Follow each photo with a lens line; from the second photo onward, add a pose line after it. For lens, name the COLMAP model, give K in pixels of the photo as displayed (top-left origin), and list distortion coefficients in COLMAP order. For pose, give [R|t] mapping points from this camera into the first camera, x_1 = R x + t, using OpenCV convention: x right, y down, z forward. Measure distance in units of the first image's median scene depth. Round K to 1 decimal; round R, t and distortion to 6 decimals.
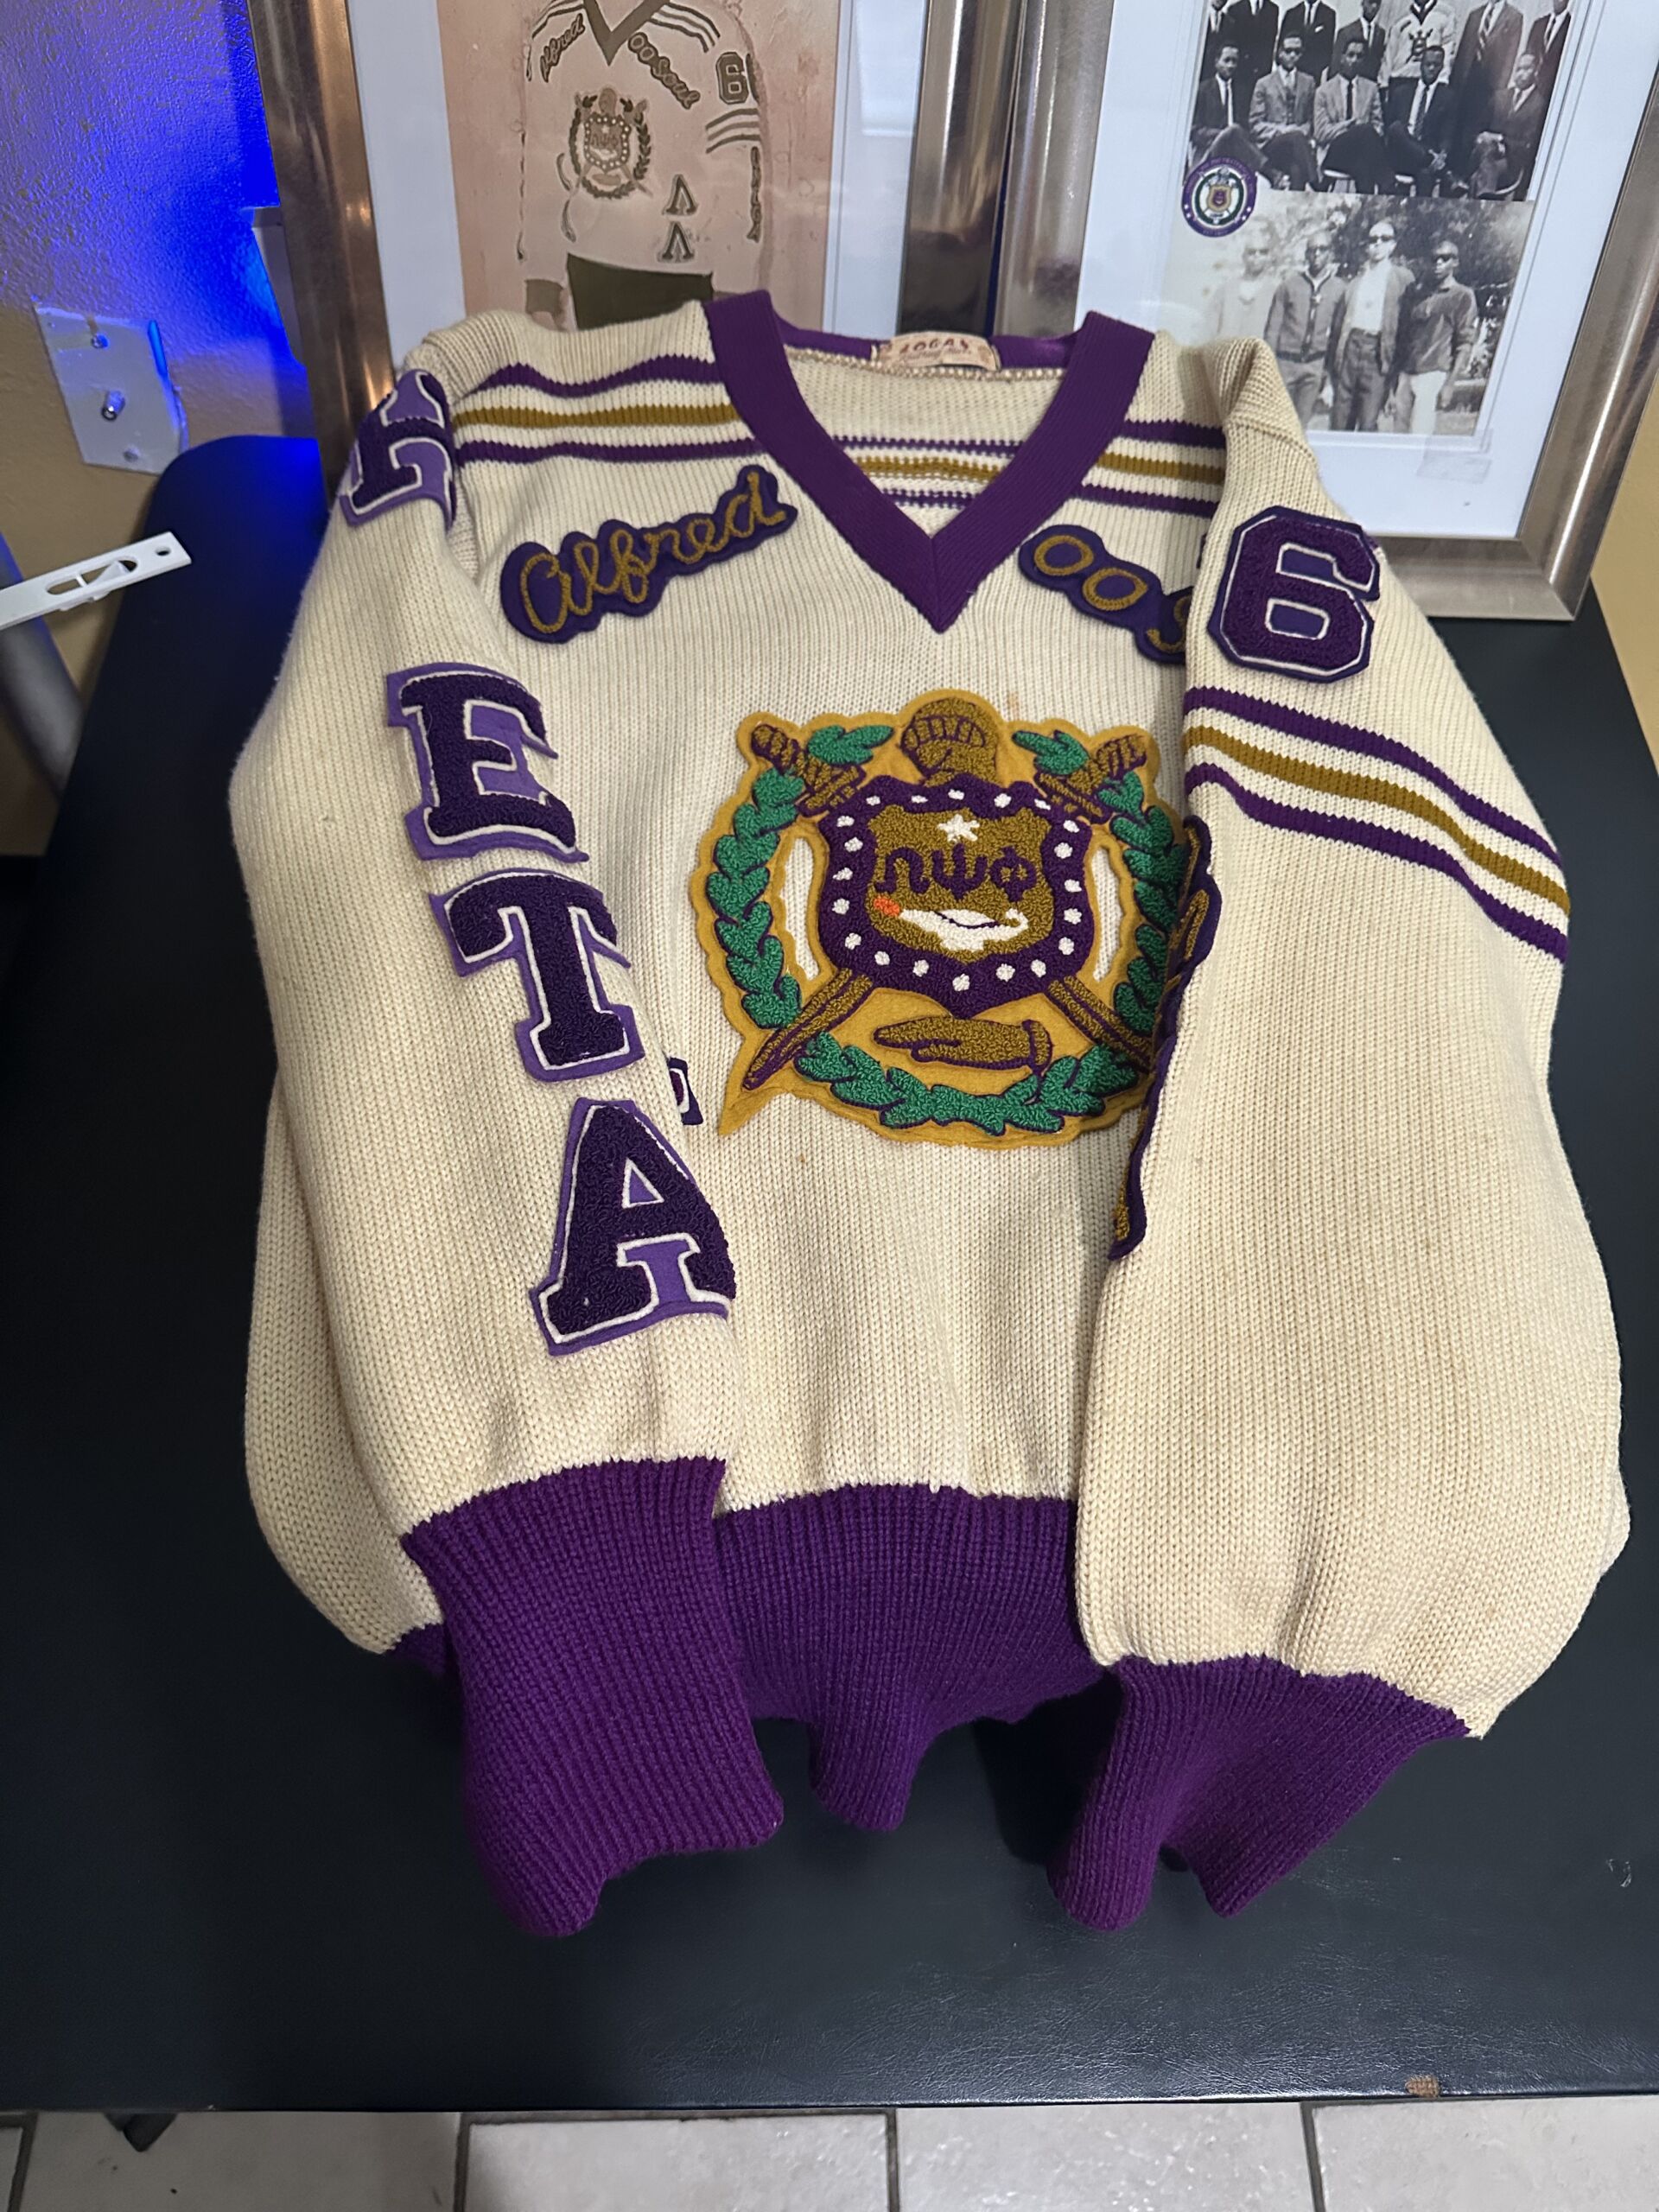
lens RADIAL K [[1586.8, 0, 842.3], [0, 1586.8, 1095.9], [0, 0, 1]] dist [-0.004552, -0.003607]
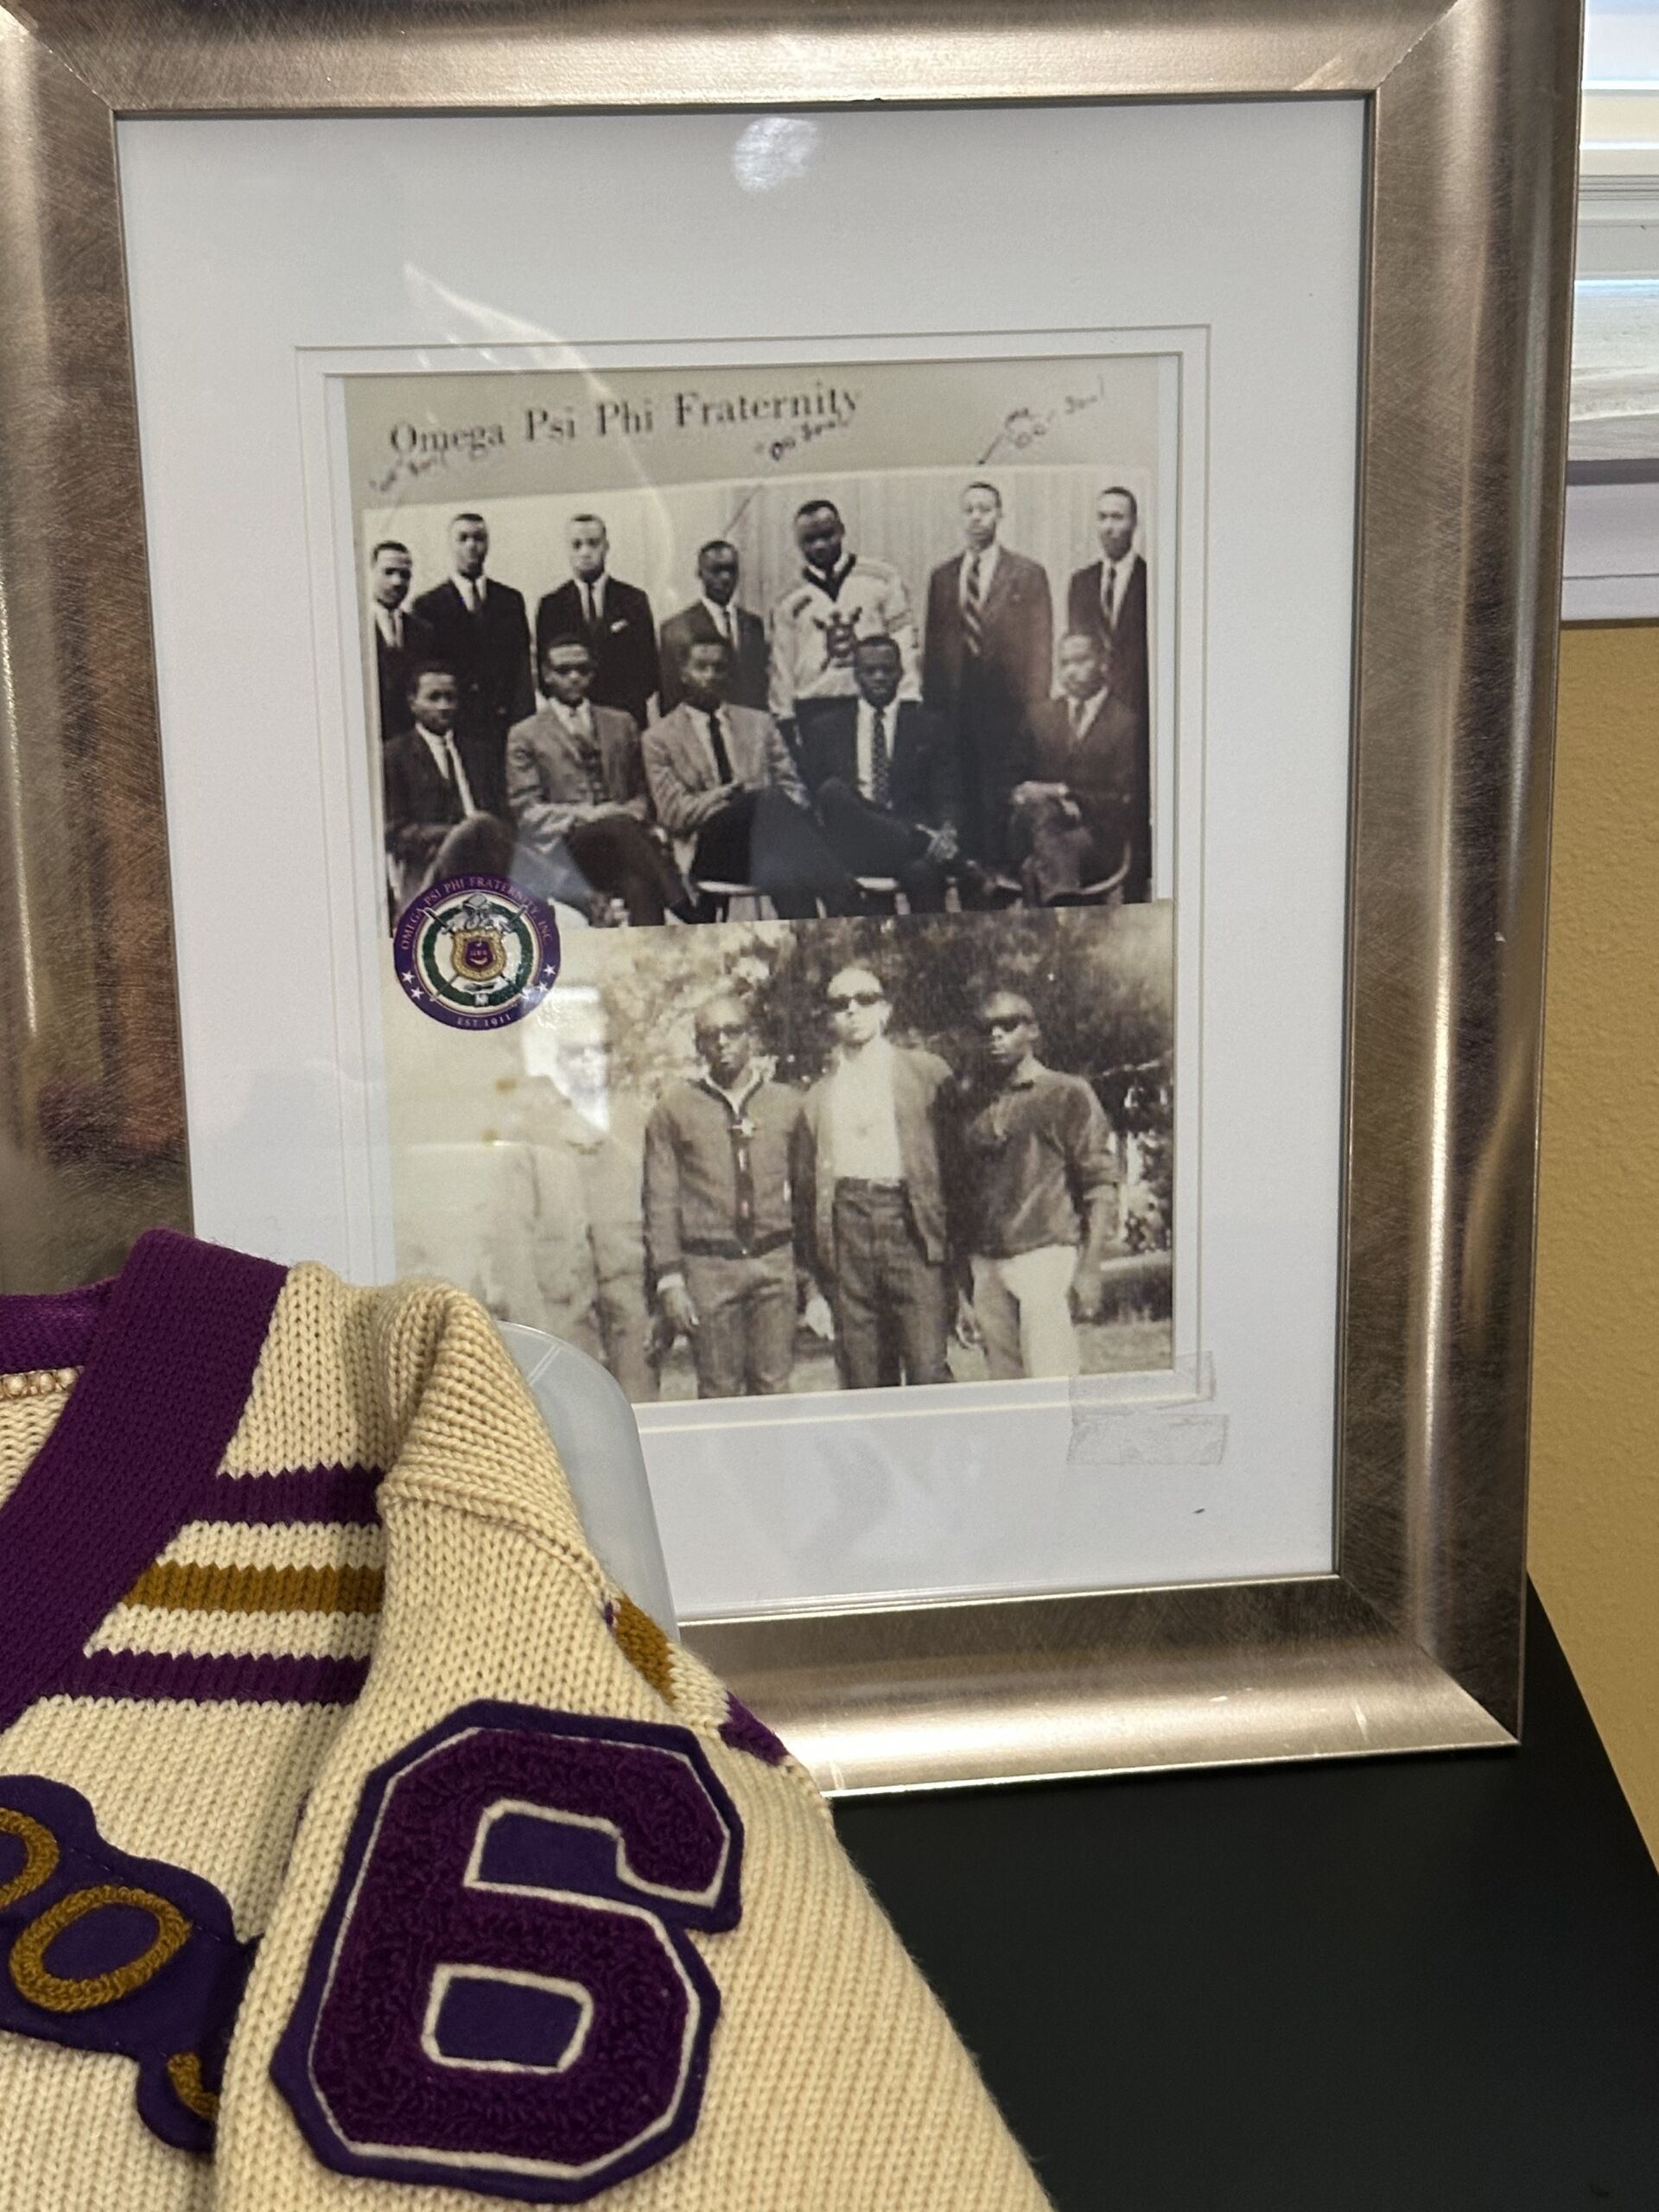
lens RADIAL K [[3336.1, 0, 830.1], [0, 3336.1, 1108.2], [0, 0, 1]] dist [0.074979, 0.000000]
pose [[0.992240, -0.087782, 0.088063, 0.256104], [0.115841, 0.909973, -0.398158, -0.140463], [-0.045184, 0.405270, 0.913080, 0.148883]]
